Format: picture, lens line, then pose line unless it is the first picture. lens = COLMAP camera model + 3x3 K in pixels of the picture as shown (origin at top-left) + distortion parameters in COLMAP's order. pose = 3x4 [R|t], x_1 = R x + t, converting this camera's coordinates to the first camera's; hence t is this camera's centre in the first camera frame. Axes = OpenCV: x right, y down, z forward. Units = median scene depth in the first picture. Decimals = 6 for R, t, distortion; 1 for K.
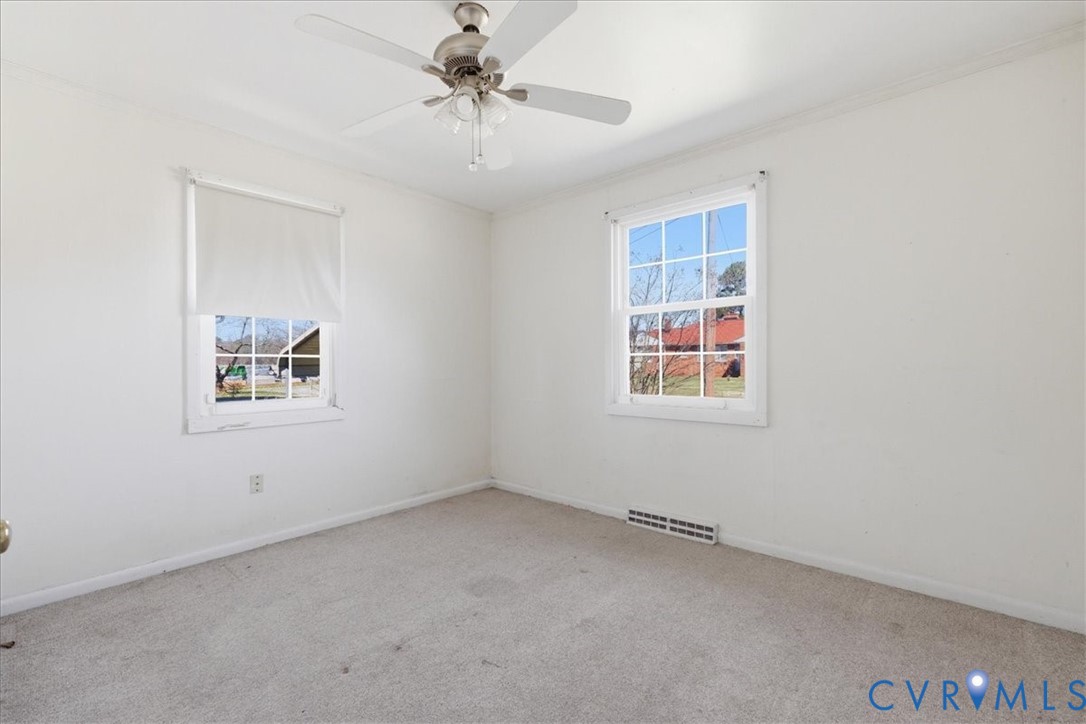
lens RADIAL K [[479.0, 0, 540.4], [0, 479.0, 367.4], [0, 0, 1]] dist [0.000981, 0.000279]
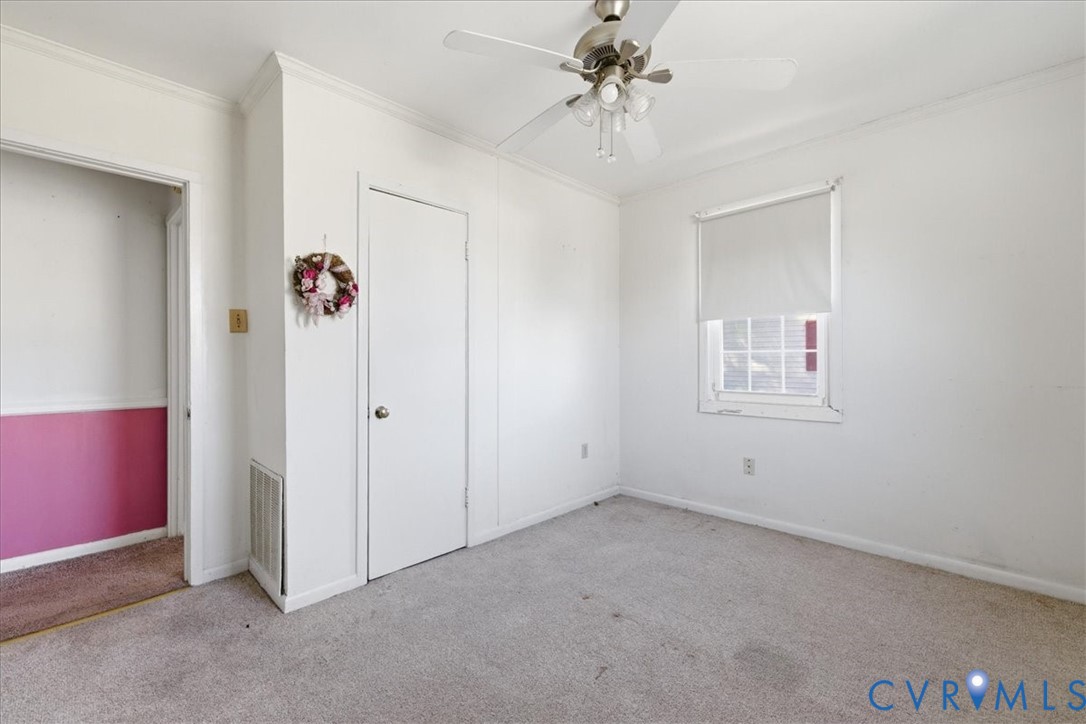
lens RADIAL K [[466.3, 0, 543.0], [0, 466.3, 362.0], [0, 0, 1]] dist [0.000355, 0.000128]
pose [[-0.057278, 0.007692, -0.998329, 0.532511], [-0.003745, 0.999962, 0.007919, -0.007474], [0.998351, 0.004192, -0.057247, 0.599063]]
